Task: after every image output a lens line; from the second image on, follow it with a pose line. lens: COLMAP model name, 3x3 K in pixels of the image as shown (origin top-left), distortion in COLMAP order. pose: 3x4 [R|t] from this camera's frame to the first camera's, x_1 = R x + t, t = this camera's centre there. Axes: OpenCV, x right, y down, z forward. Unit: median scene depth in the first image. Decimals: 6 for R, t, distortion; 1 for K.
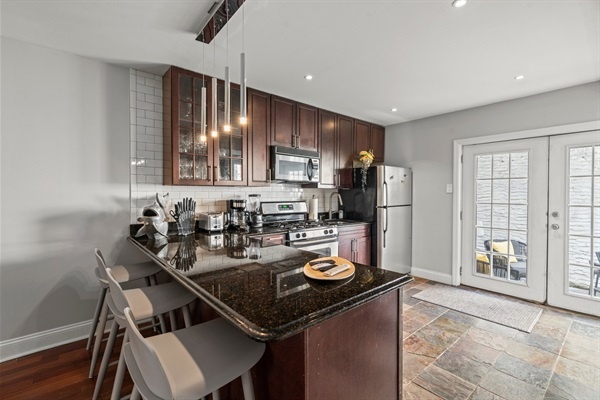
lens RADIAL K [[266.5, 0, 299.6], [0, 266.5, 196.6], [0, 0, 1]] dist [-0.005194, -0.000143]
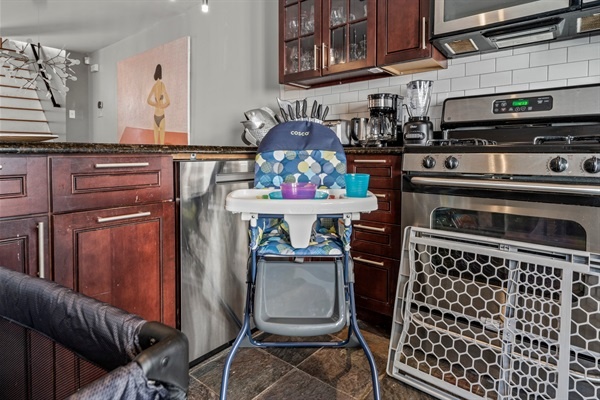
lens RADIAL K [[340.9, 0, 300.9], [0, 340.9, 163.4], [0, 0, 1]] dist [-0.000793, -0.000337]
pose [[0.178216, 0.029368, -0.983553, 0.351375], [-0.008501, 0.999563, 0.028305, 0.106002], [0.983955, 0.003317, 0.178387, 0.566146]]
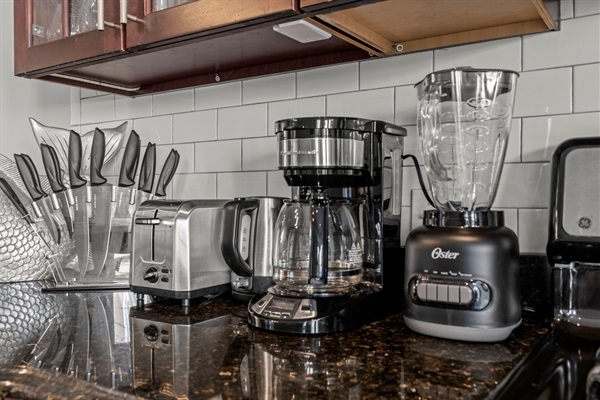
lens RADIAL K [[532.6, 0, 300.0], [0, 532.6, 200.0], [0, 0, 1]] dist [0.005216, 0.004274]
pose [[0.267554, 0.009238, -0.963498, 0.047849], [-0.008671, 0.999937, 0.007179, 0.041935], [0.963504, 0.006434, 0.267618, 0.721326]]
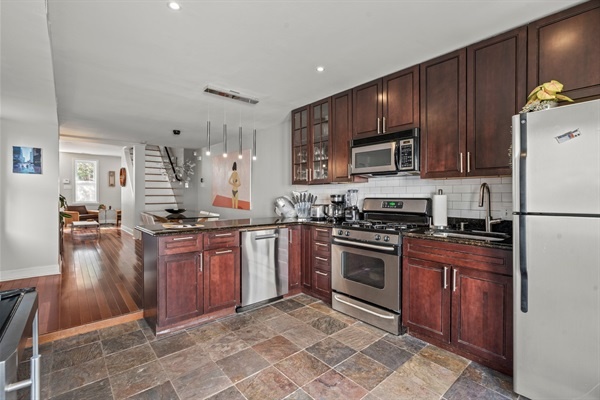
lens RADIAL K [[272.6, 0, 300.0], [0, 272.6, 200.0], [0, 0, 1]] dist [-0.000248, 0.000058]
pose [[0.019780, 0.014691, -0.999696, 0.746591], [-0.009954, 0.999845, 0.014497, 0.014381], [0.999755, 0.009664, 0.019923, 0.652020]]
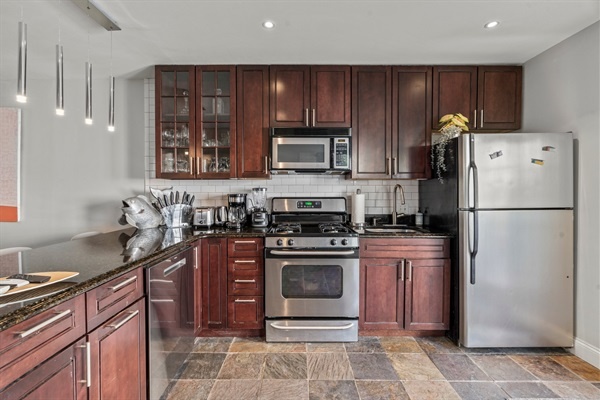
lens RADIAL K [[266.5, 0, 299.6], [0, 266.5, 196.6], [0, 0, 1]] dist [-0.005194, -0.000143]
pose [[0.765247, 0.008006, -0.643687, 0.403933], [-0.005359, 0.999967, 0.006066, 0.010882], [0.643714, -0.001192, 0.765265, 0.360311]]
